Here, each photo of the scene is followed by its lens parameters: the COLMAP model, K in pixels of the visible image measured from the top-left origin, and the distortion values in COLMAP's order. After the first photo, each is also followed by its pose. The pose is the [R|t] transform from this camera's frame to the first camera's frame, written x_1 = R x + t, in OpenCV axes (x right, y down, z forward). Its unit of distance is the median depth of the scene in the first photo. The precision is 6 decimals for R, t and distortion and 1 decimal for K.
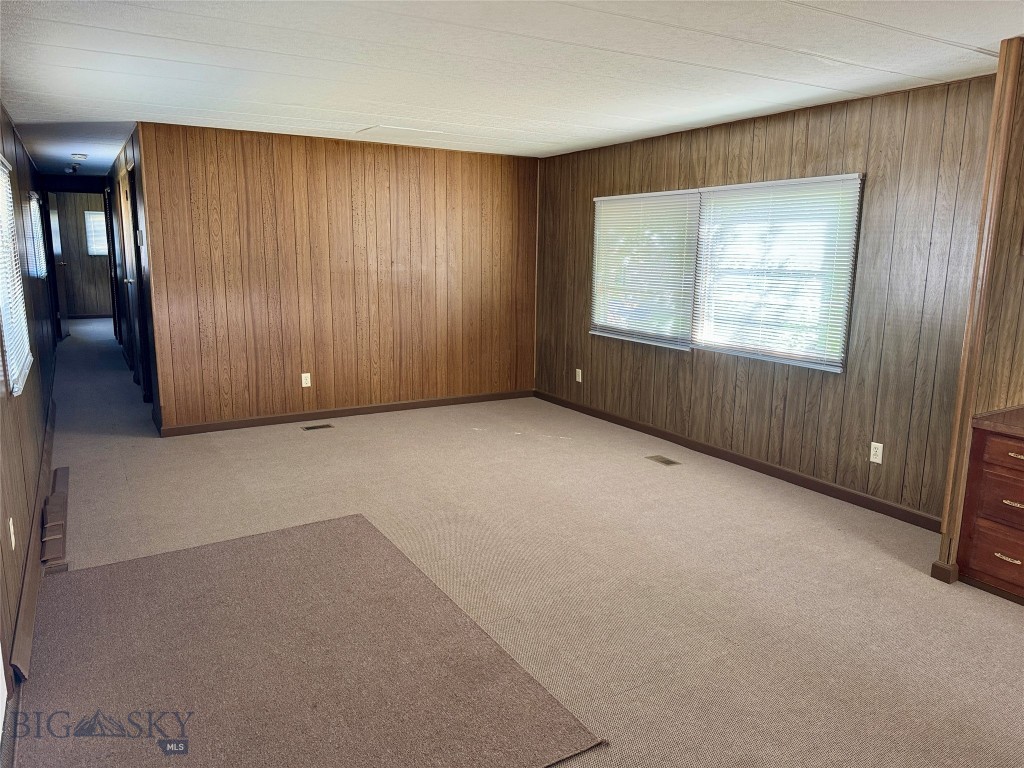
lens RADIAL K [[728.3, 0, 512.0], [0, 728.3, 384.0], [0, 0, 1]] dist [0.093203, -0.107673]
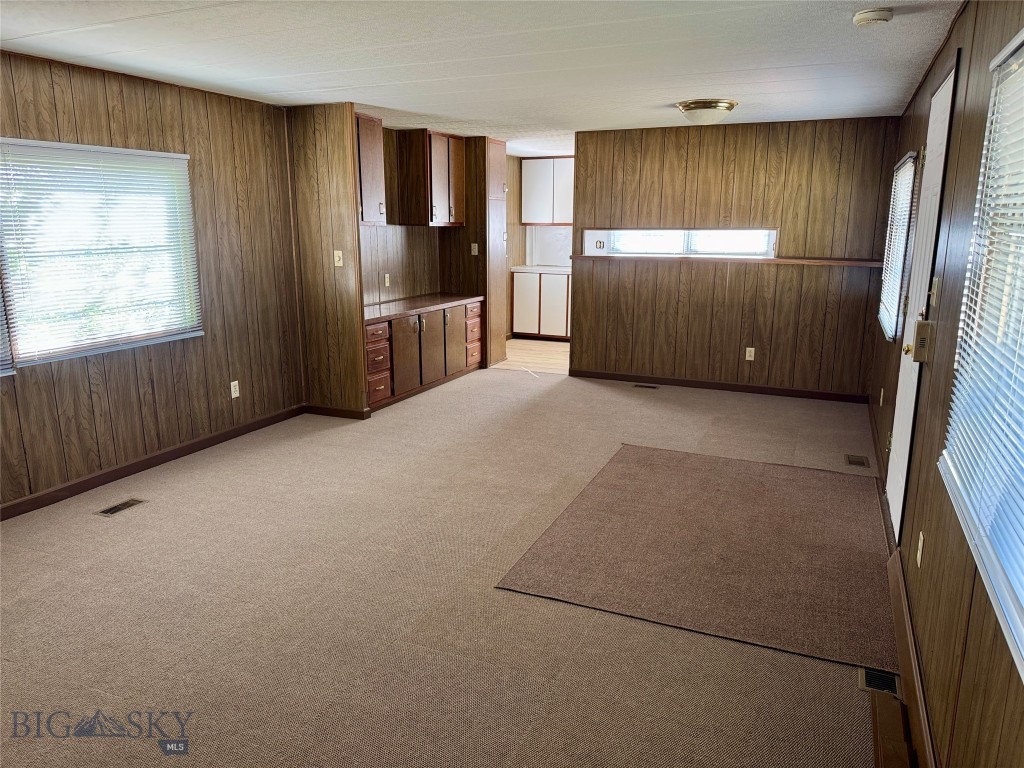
lens RADIAL K [[728.3, 0, 512.0], [0, 728.3, 384.0], [0, 0, 1]] dist [0.093203, -0.107673]
pose [[-0.590305, -0.183156, 0.786126, -0.756851], [0.148912, 0.932488, 0.329076, -0.255403], [-0.793325, 0.311319, -0.523178, 1.296876]]
